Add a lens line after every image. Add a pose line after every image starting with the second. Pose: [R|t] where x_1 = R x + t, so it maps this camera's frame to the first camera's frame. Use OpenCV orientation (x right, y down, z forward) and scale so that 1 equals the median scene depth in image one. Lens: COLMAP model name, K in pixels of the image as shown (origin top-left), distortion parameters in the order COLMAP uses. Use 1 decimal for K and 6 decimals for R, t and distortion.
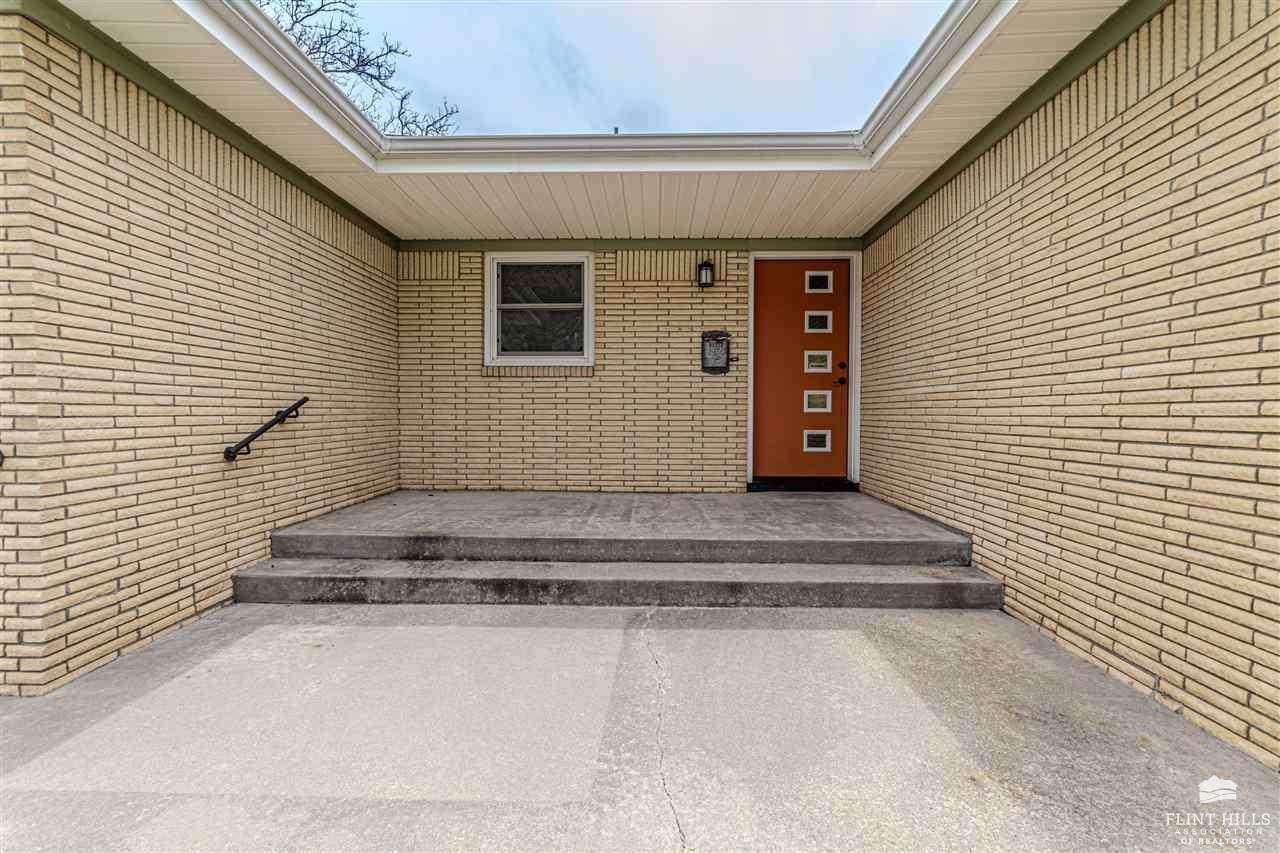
lens RADIAL K [[568.1, 0, 640.8], [0, 568.1, 419.6], [0, 0, 1]] dist [-0.001565, 0.001497]
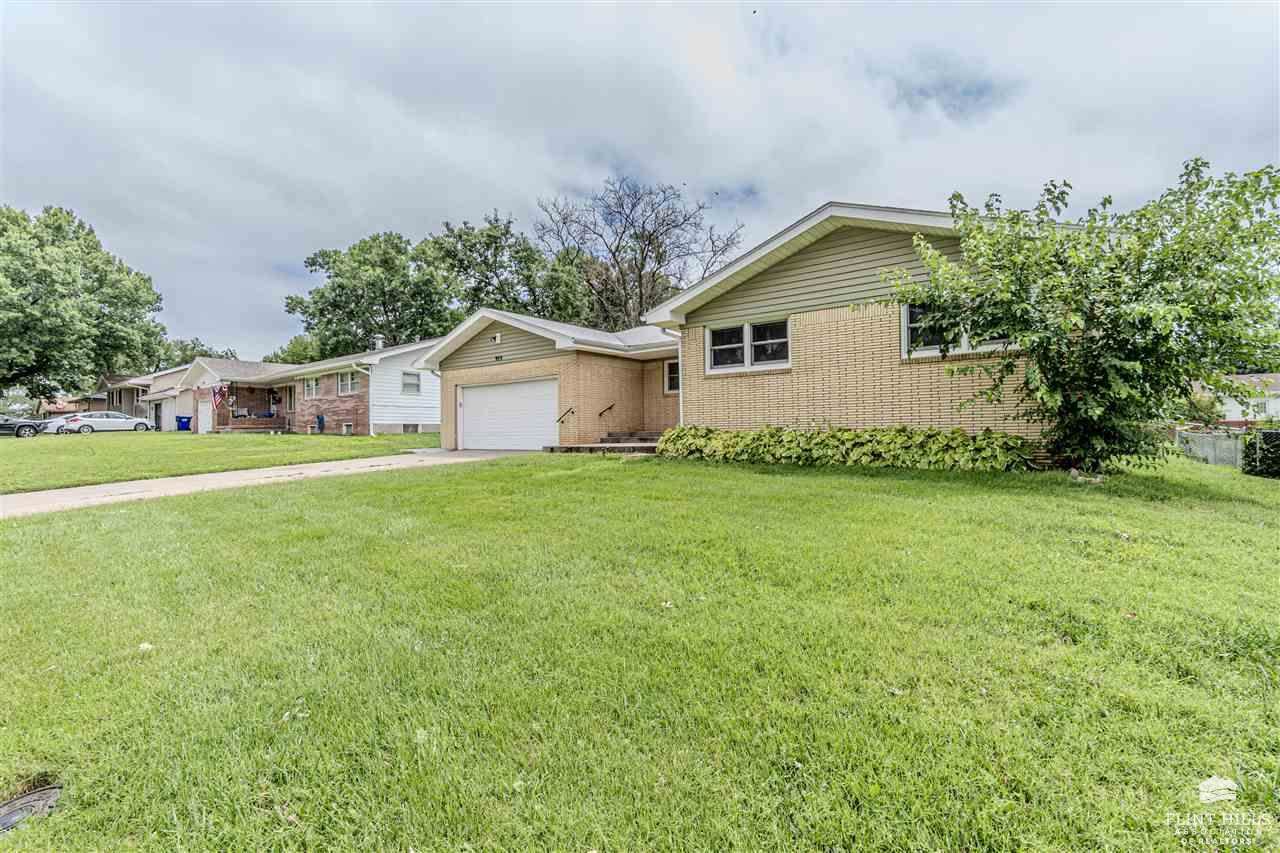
lens RADIAL K [[568.1, 0, 632.8], [0, 568.1, 429.4], [0, 0, 1]] dist [-0.001565, 0.001497]
pose [[0.798930, -0.019602, -0.601105, 1.632375], [0.004062, 0.999622, -0.027199, 0.213335], [0.601411, 0.019289, 0.798707, -1.848307]]
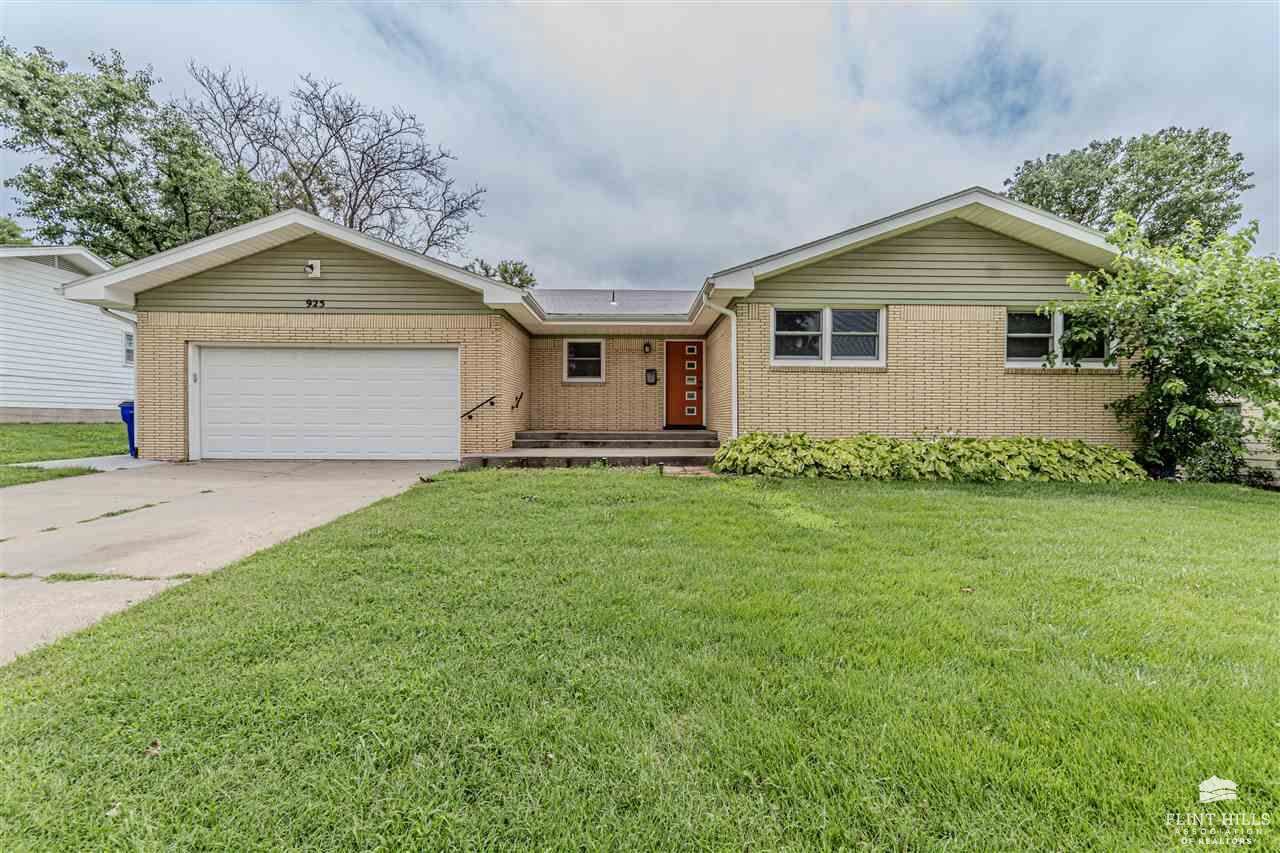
lens RADIAL K [[568.1, 0, 639.1], [0, 568.1, 429.6], [0, 0, 1]] dist [-0.001565, 0.001497]
pose [[0.999585, -0.001083, 0.028774, -0.001322], [0.001320, 0.999965, -0.008217, 0.147212], [-0.028764, 0.008251, 0.999552, -1.625780]]
